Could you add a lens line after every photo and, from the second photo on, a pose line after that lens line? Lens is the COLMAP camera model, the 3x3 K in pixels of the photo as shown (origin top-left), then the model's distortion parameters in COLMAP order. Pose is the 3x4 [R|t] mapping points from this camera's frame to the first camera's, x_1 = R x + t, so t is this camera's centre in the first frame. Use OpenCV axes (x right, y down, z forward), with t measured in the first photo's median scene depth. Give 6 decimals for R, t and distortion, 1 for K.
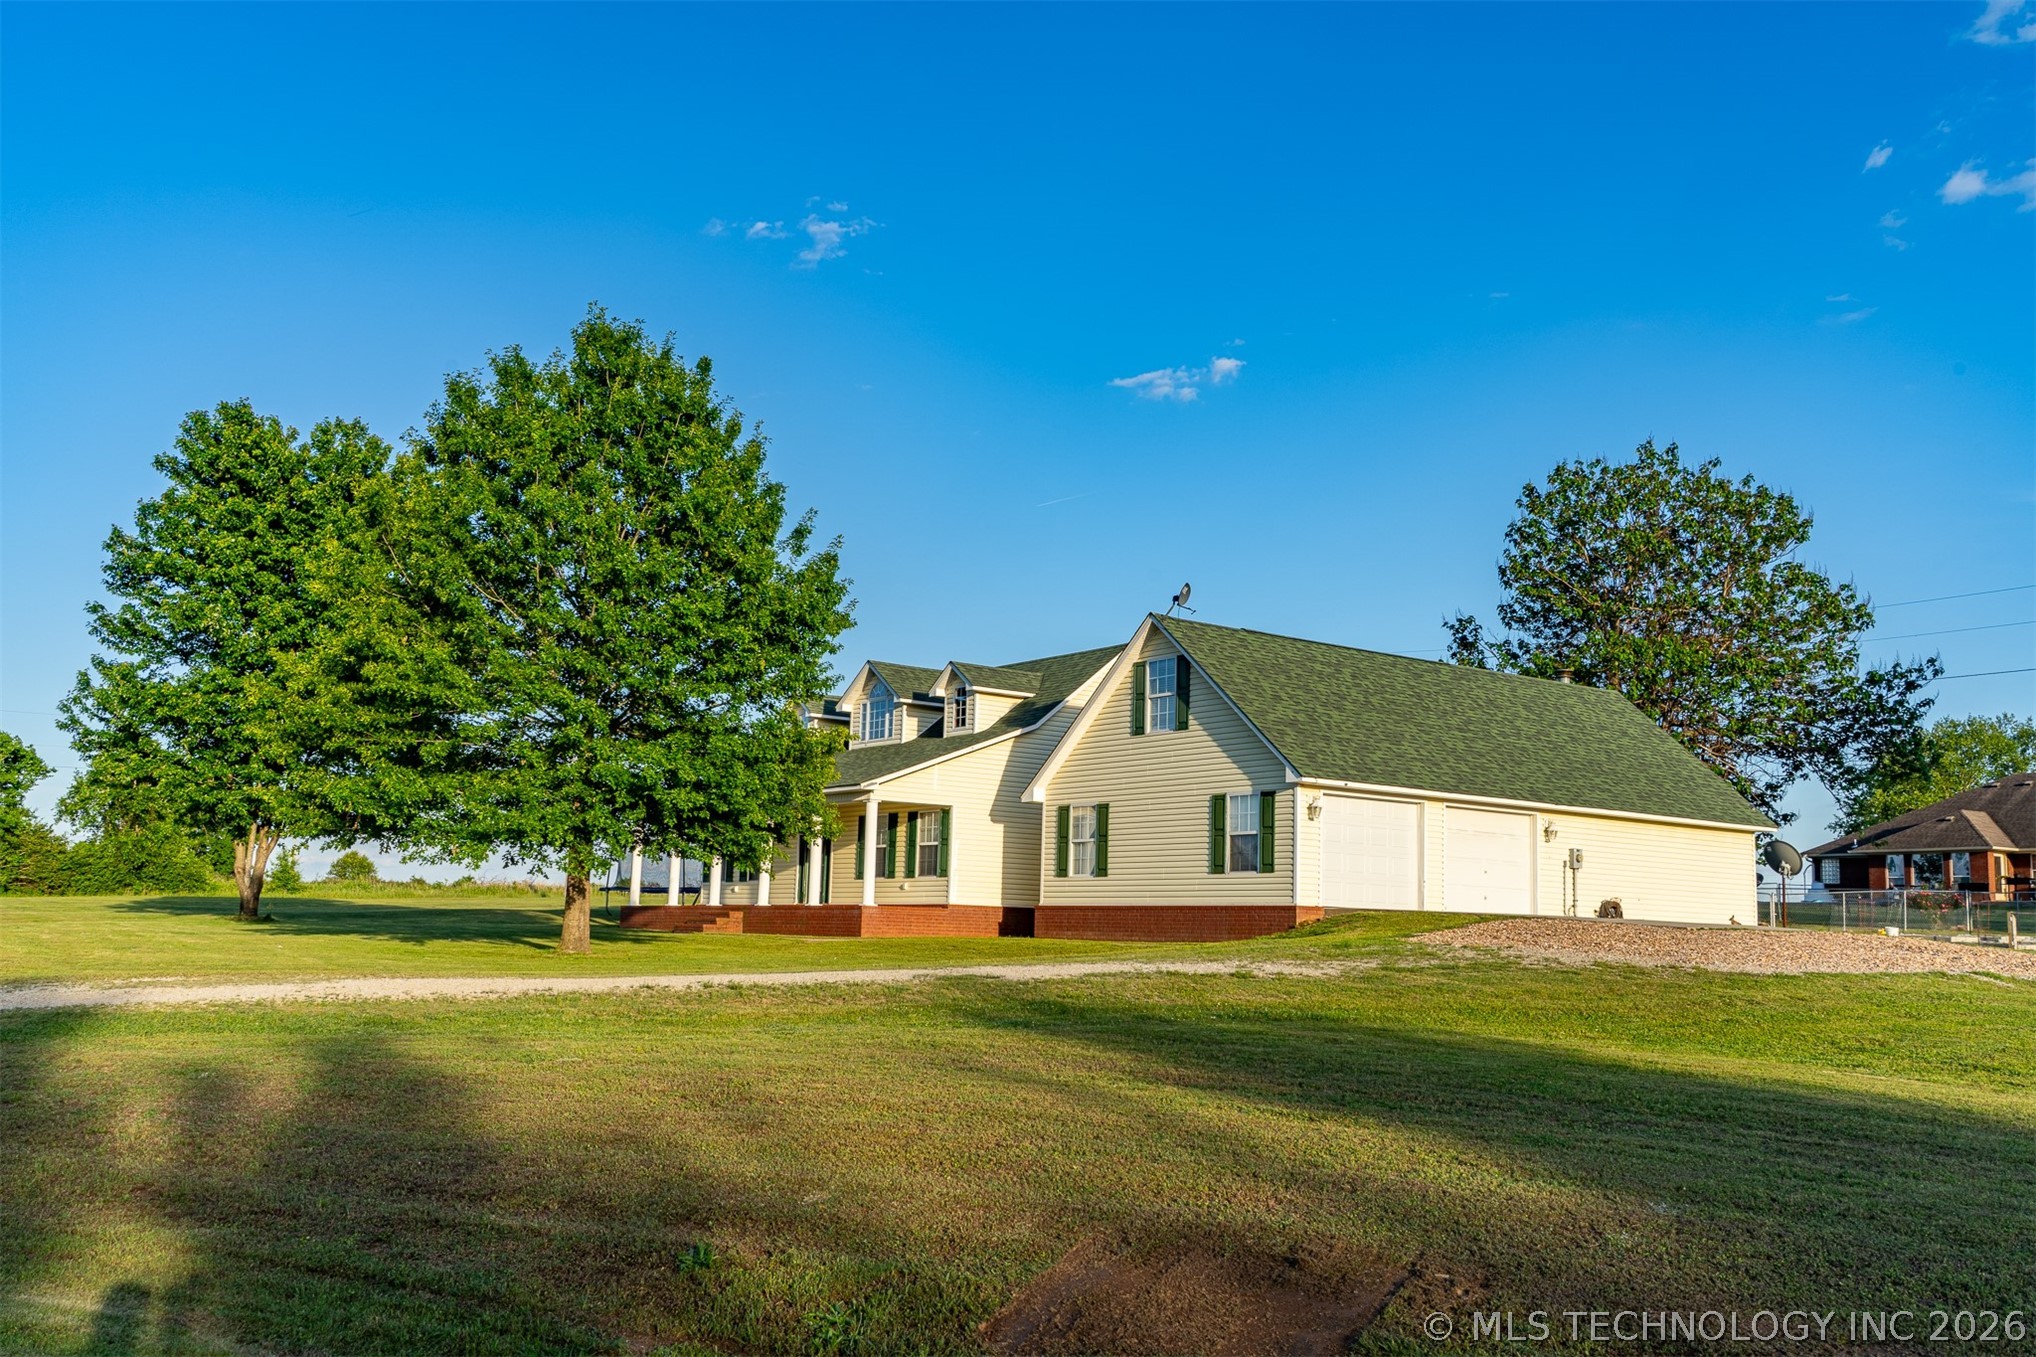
lens RADIAL K [[1797.7, 0, 1018.0], [0, 1797.7, 678.5], [0, 0, 1]] dist [0.005173, 0.000182]
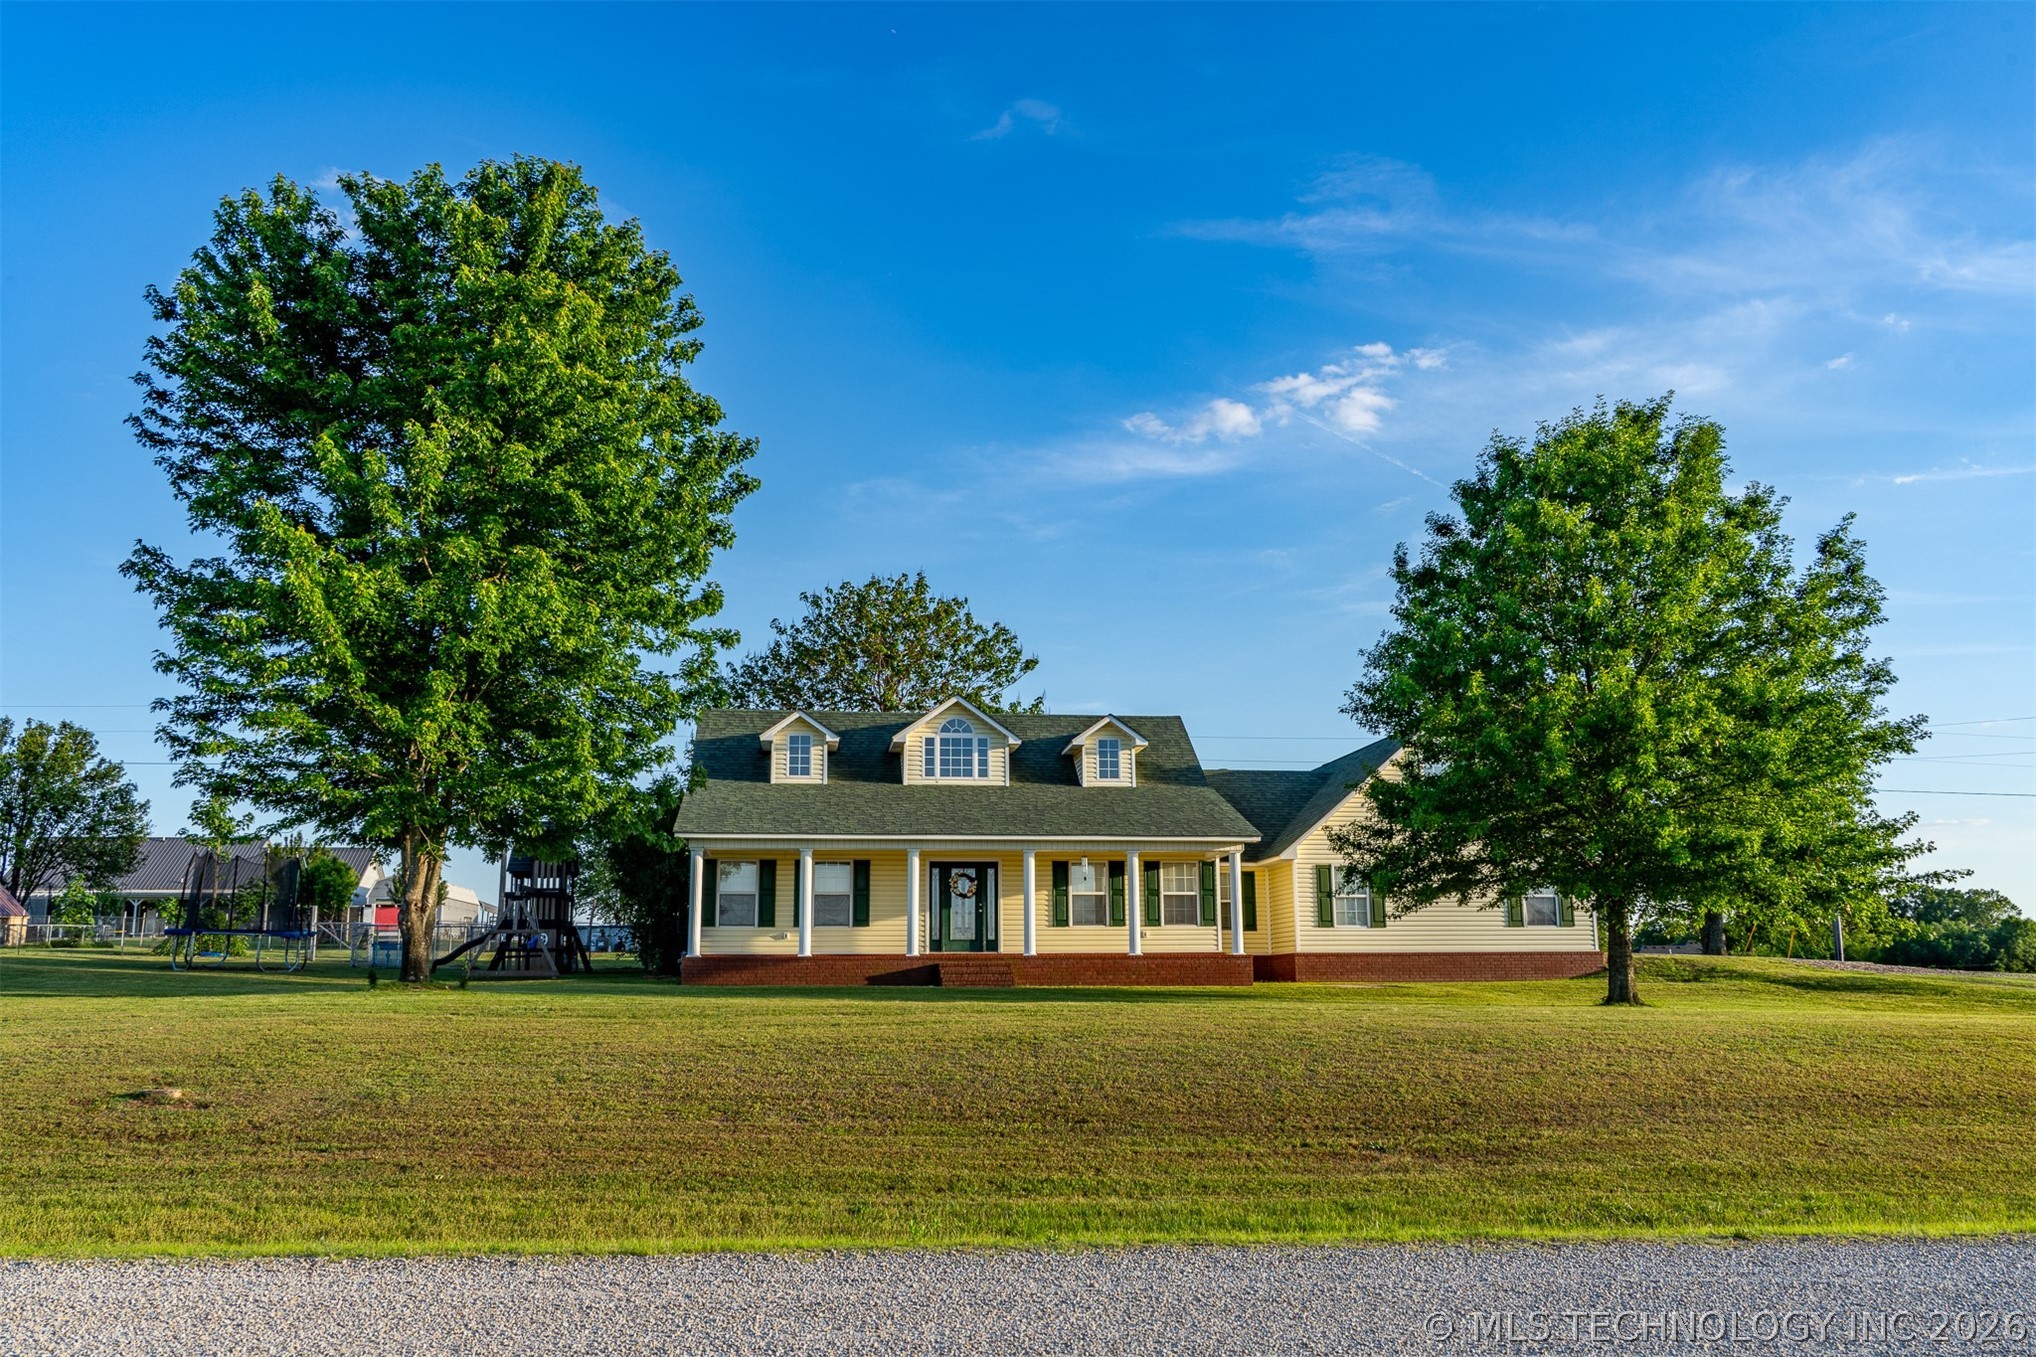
lens RADIAL K [[1617.7, 0, 1018.0], [0, 1617.7, 678.5], [0, 0, 1]] dist [0.000319, -0.001077]
pose [[0.467745, 0.156572, 0.869885, -0.905473], [-0.102010, 0.987171, -0.122832, 0.093156], [-0.877957, -0.031283, 0.477716, 0.638276]]
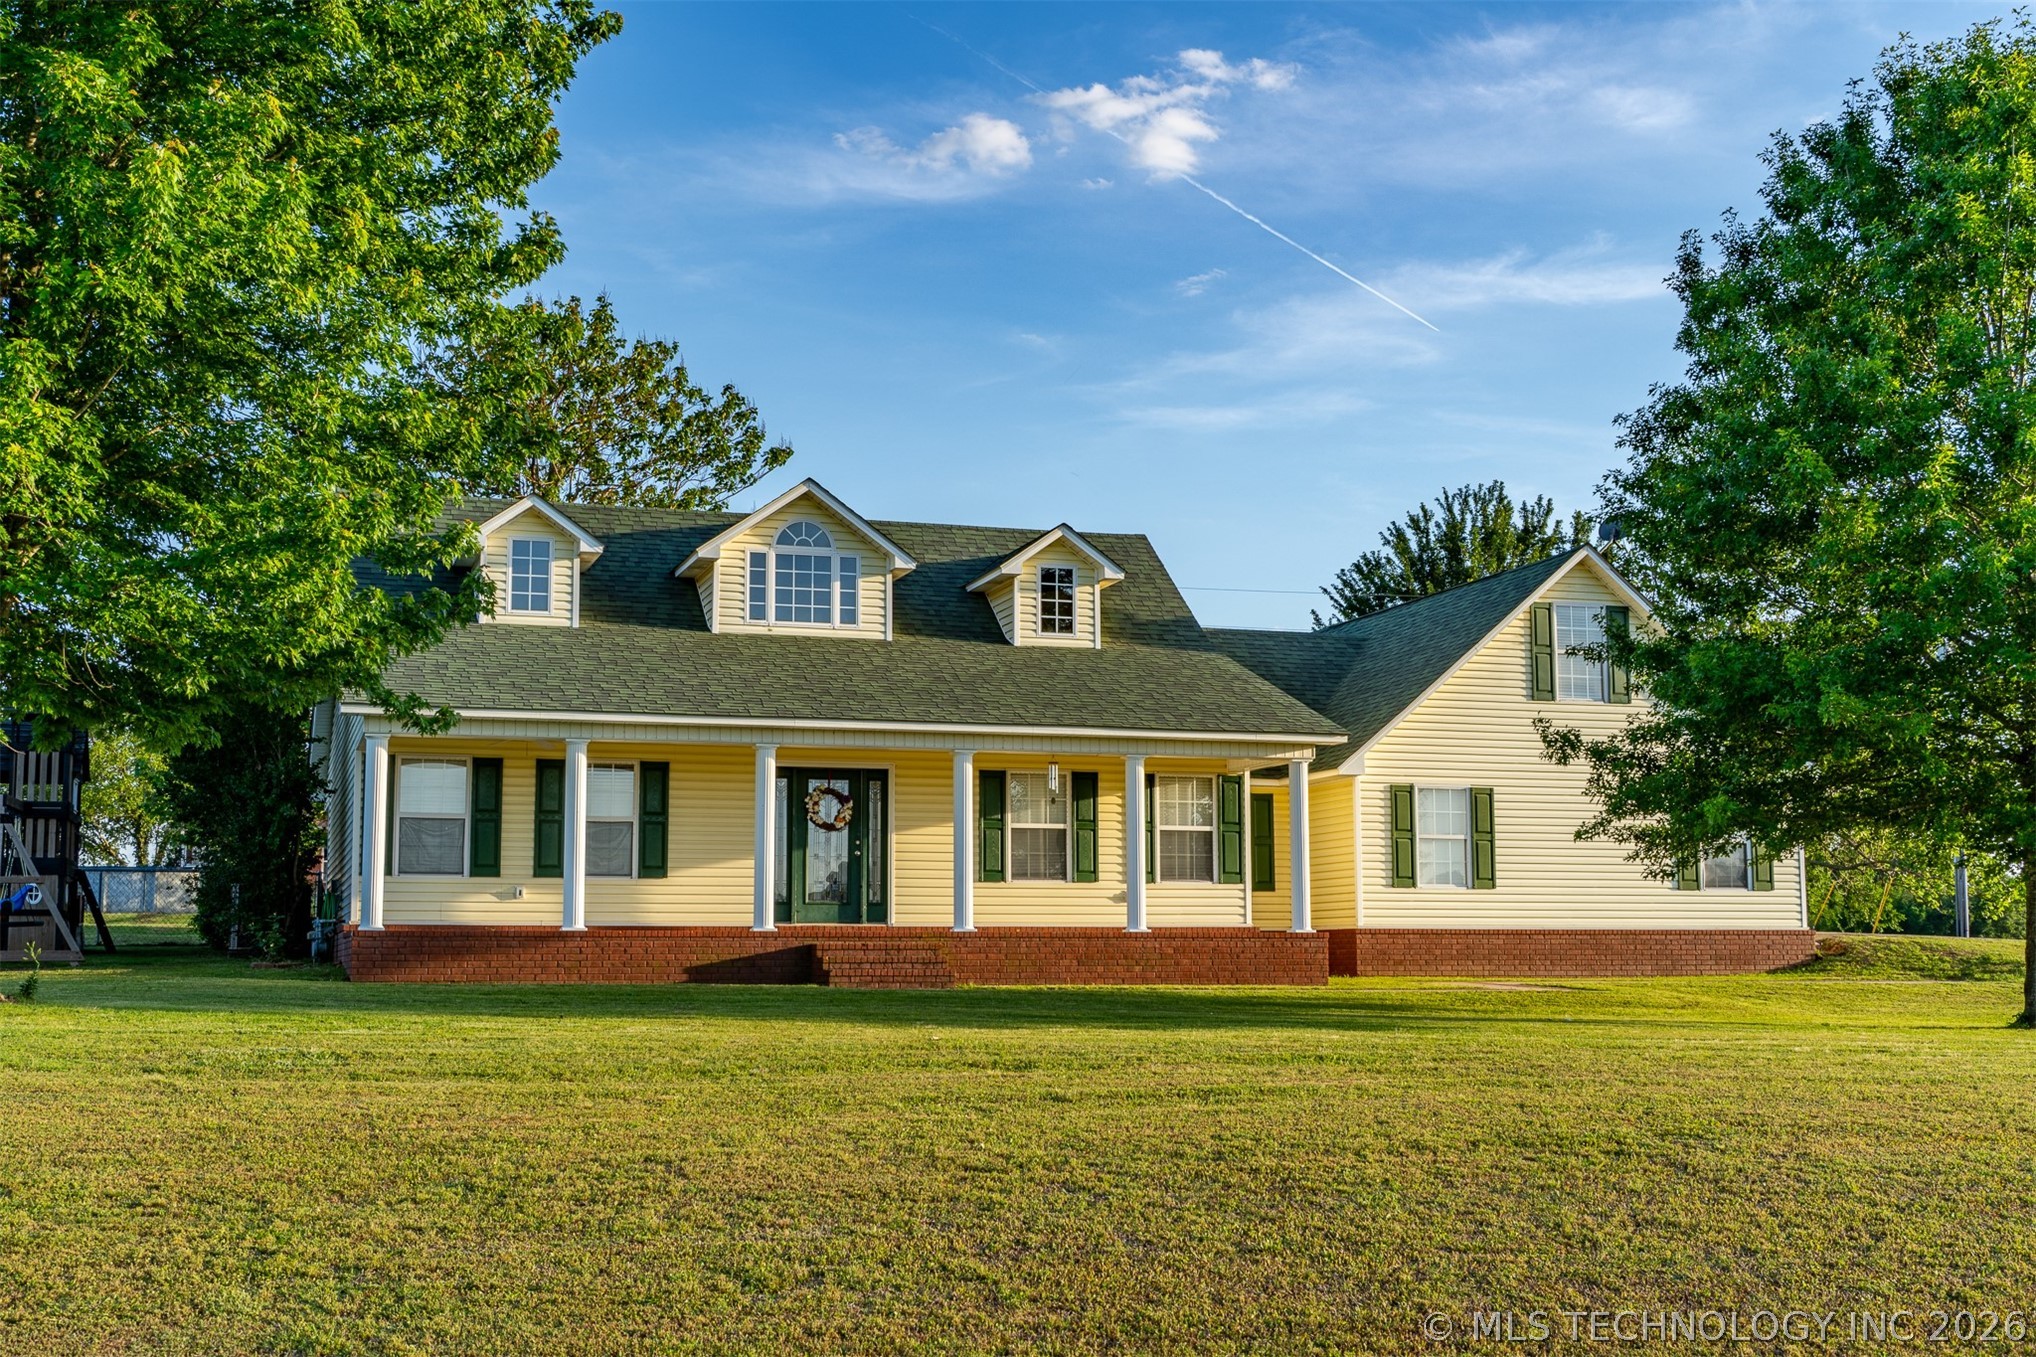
lens RADIAL K [[2382.1, 0, 1018.0], [0, 2382.1, 678.5], [0, 0, 1]] dist [0.015650, 0.012012]
pose [[0.302364, 0.104894, 0.947403, -0.829043], [-0.117364, 0.990461, -0.072204, 0.105986], [-0.945939, -0.089359, 0.311791, 0.799165]]
